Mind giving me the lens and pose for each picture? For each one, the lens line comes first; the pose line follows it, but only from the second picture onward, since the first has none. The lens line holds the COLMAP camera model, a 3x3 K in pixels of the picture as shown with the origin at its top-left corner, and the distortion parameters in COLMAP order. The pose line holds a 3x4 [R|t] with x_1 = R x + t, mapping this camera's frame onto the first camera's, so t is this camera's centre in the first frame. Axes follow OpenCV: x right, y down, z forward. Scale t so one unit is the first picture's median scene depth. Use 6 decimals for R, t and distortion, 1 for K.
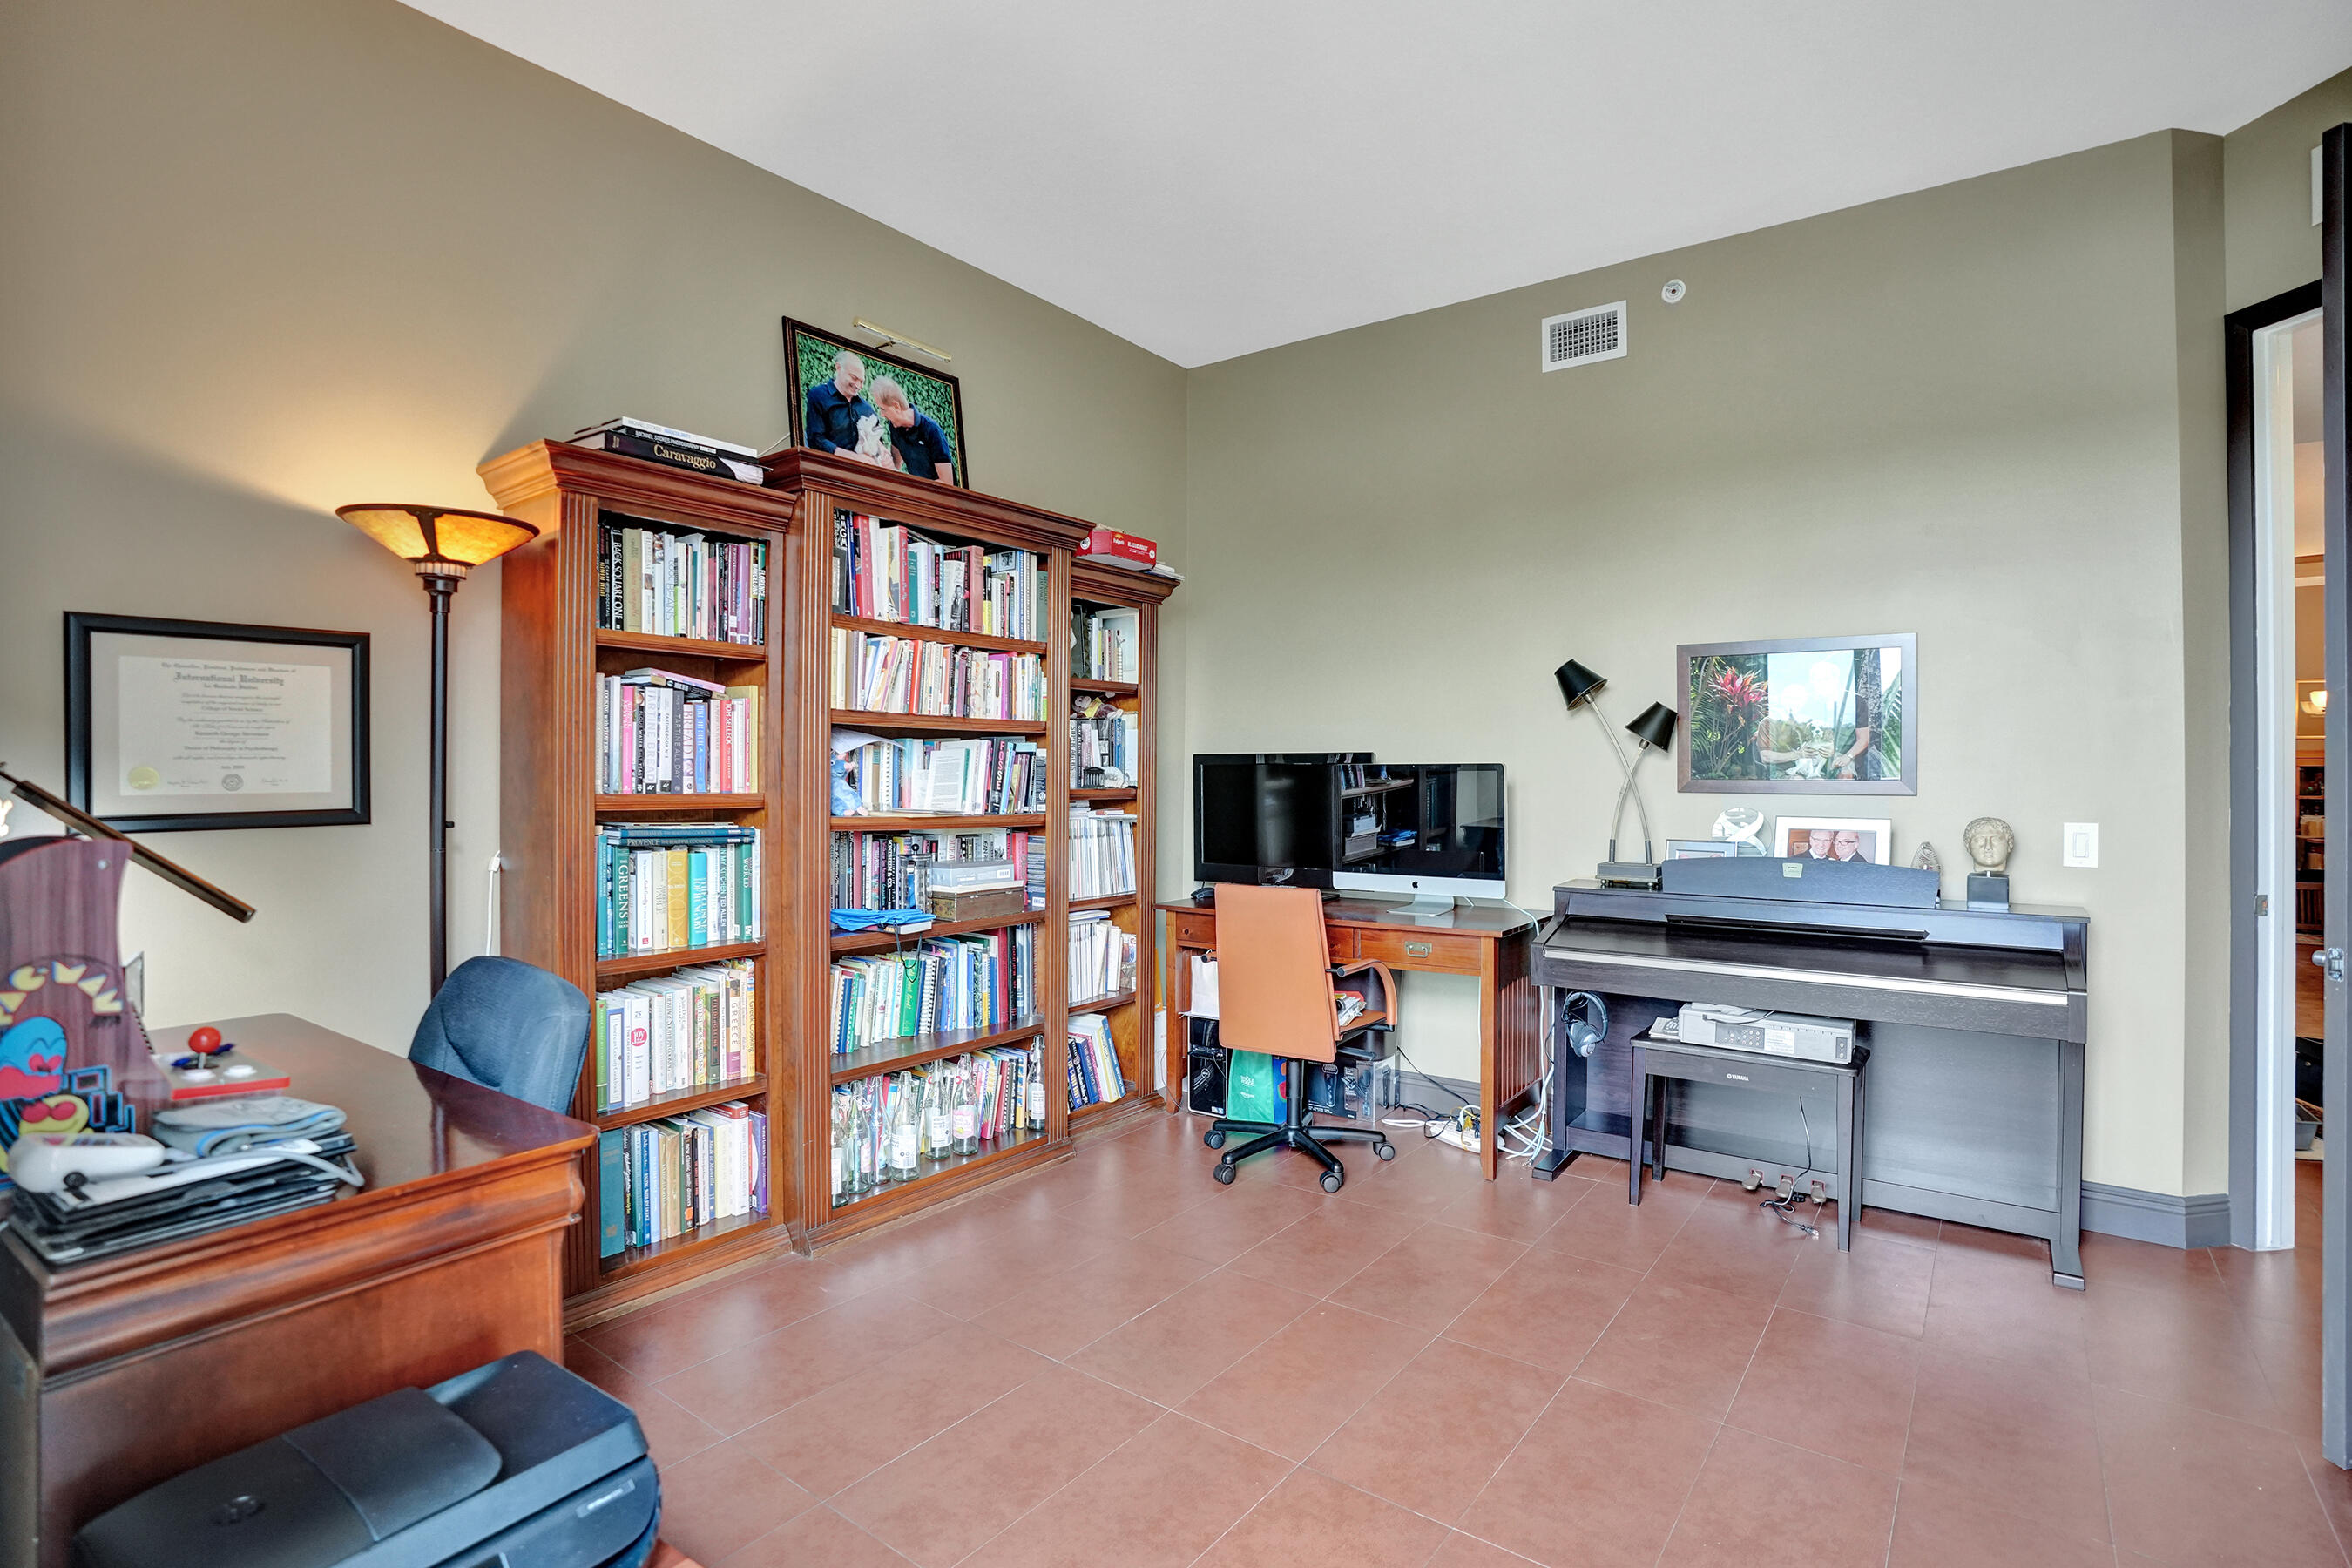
lens RADIAL K [[1172.7, 0, 1174.6], [0, 1172.7, 728.4], [0, 0, 1]] dist [-0.000529, -0.000026]
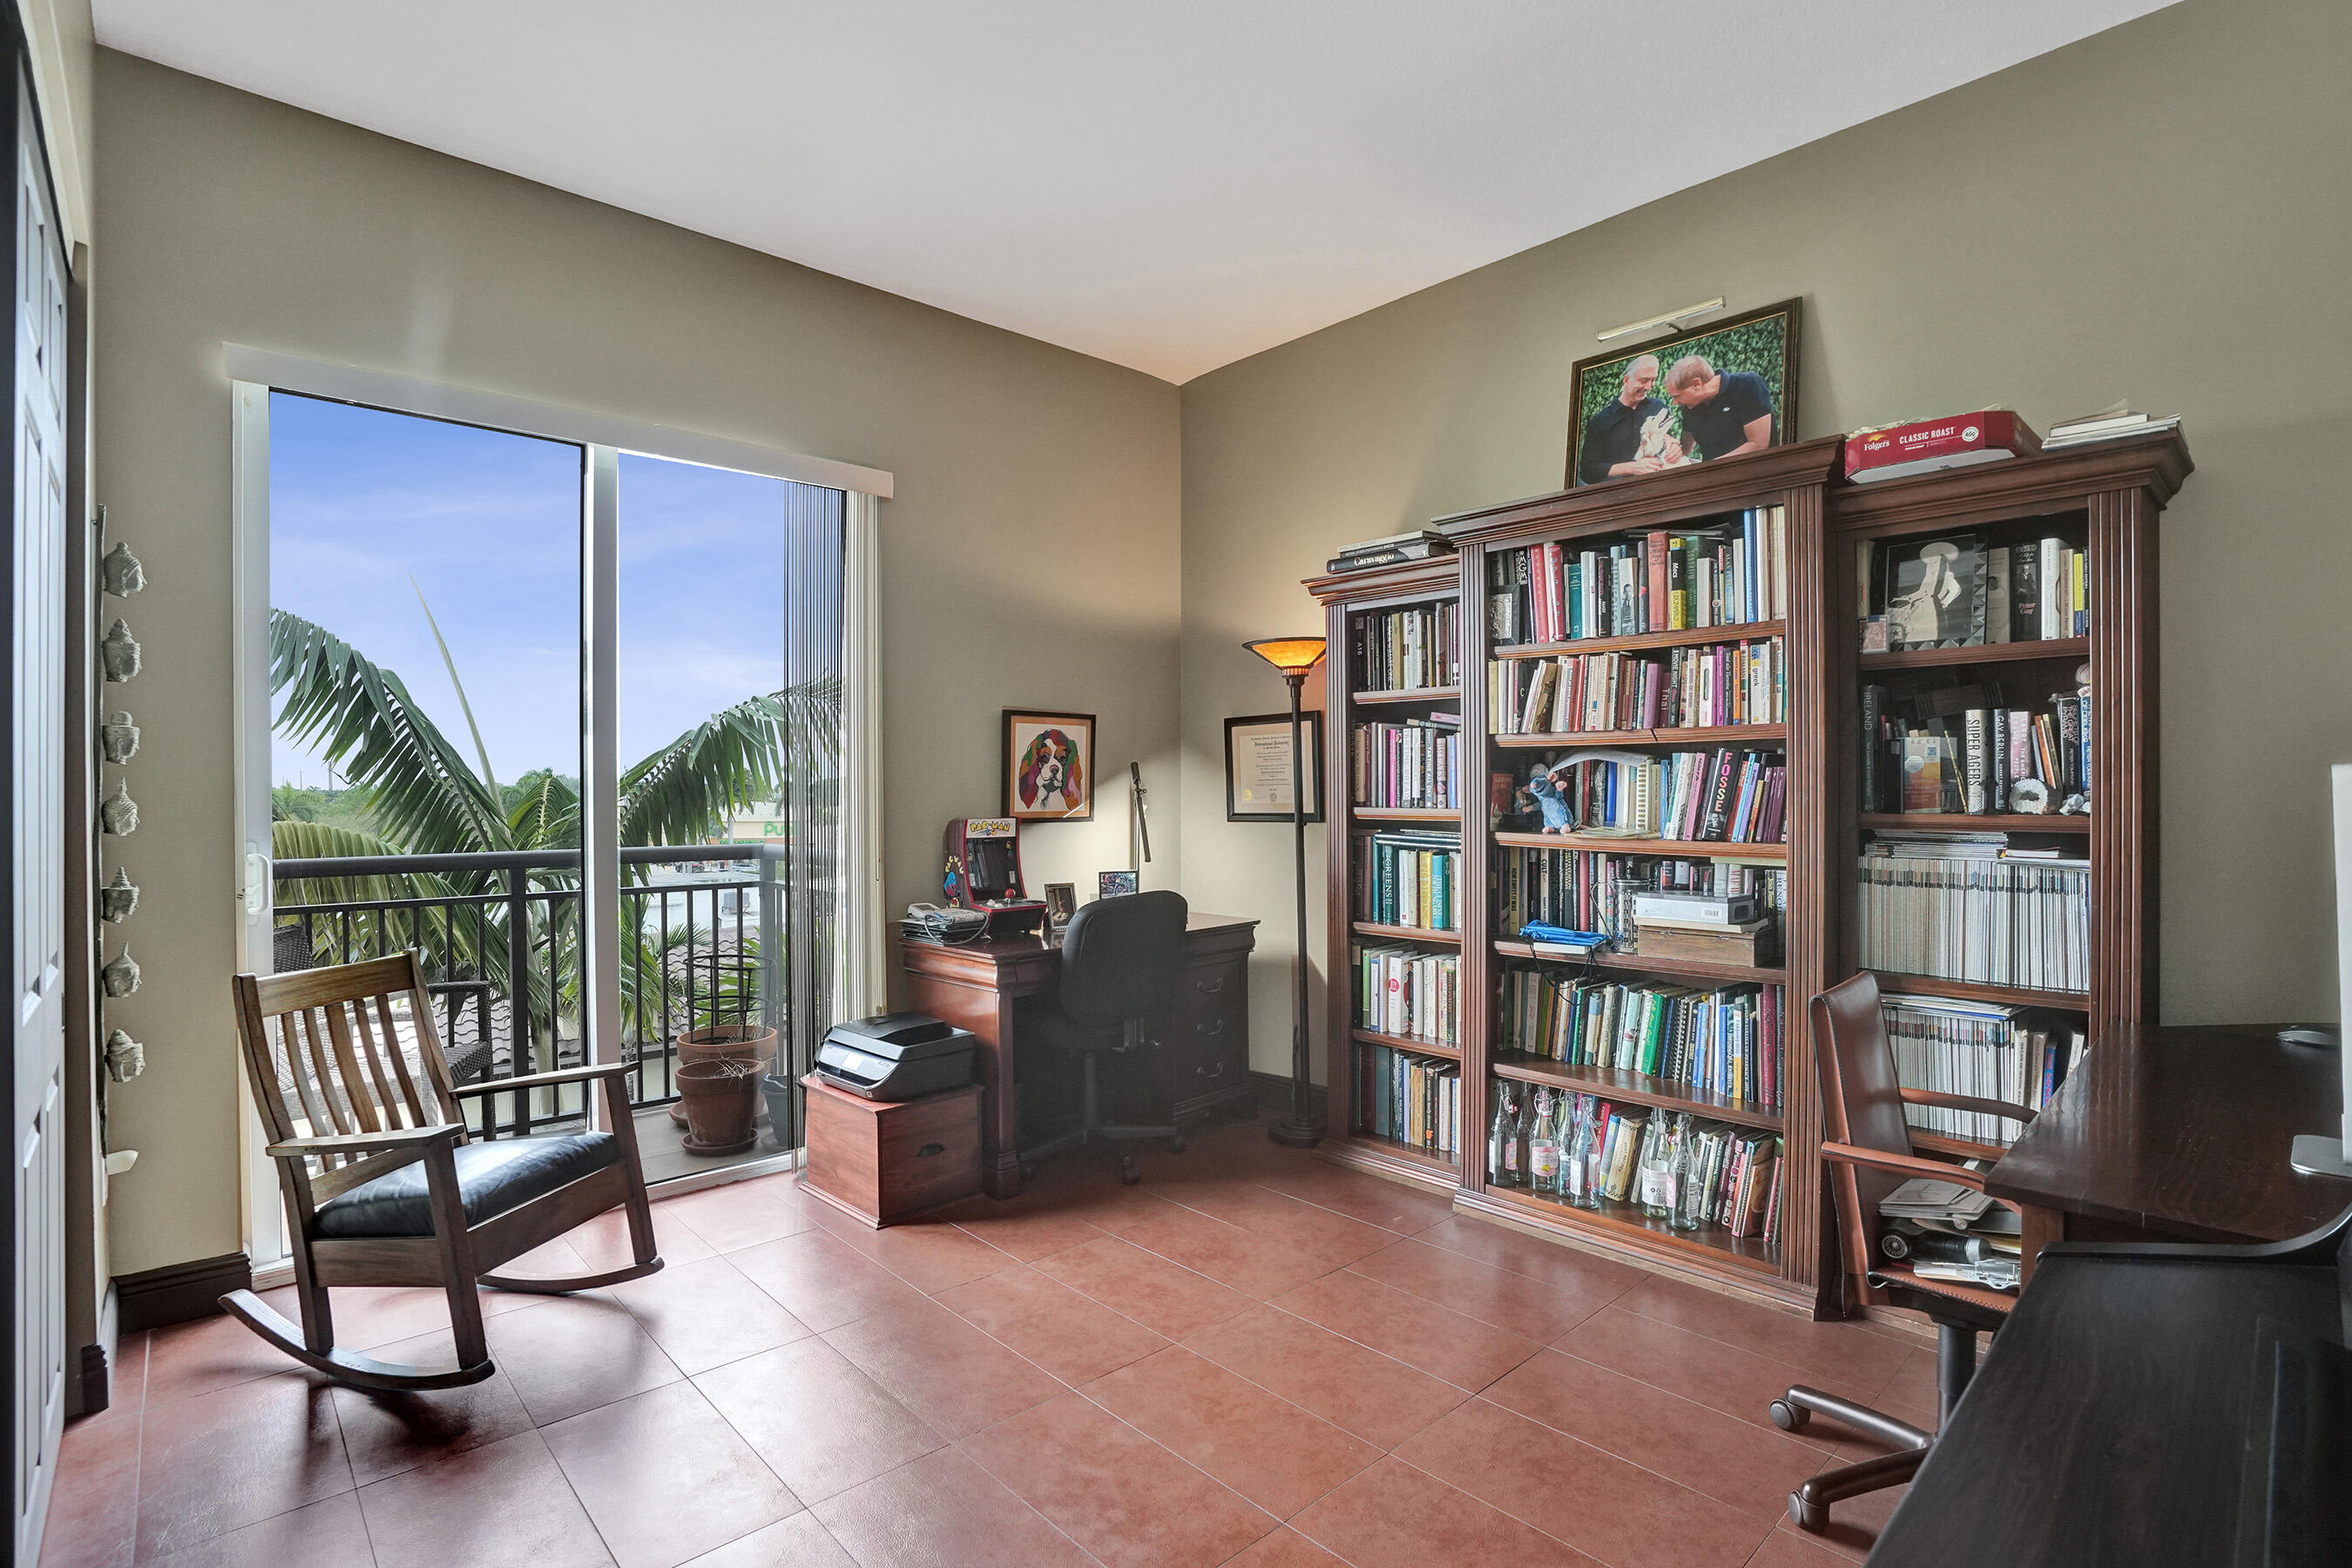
lens RADIAL K [[1141.2, 0, 1176.0], [0, 1141.2, 784.0], [0, 0, 1]] dist [-0.000744, -0.000026]
pose [[-0.188427, -0.003235, -0.982082, 0.716727], [0.034019, 0.999373, -0.009819, 0.025051], [0.981498, -0.035260, -0.188198, 0.799388]]
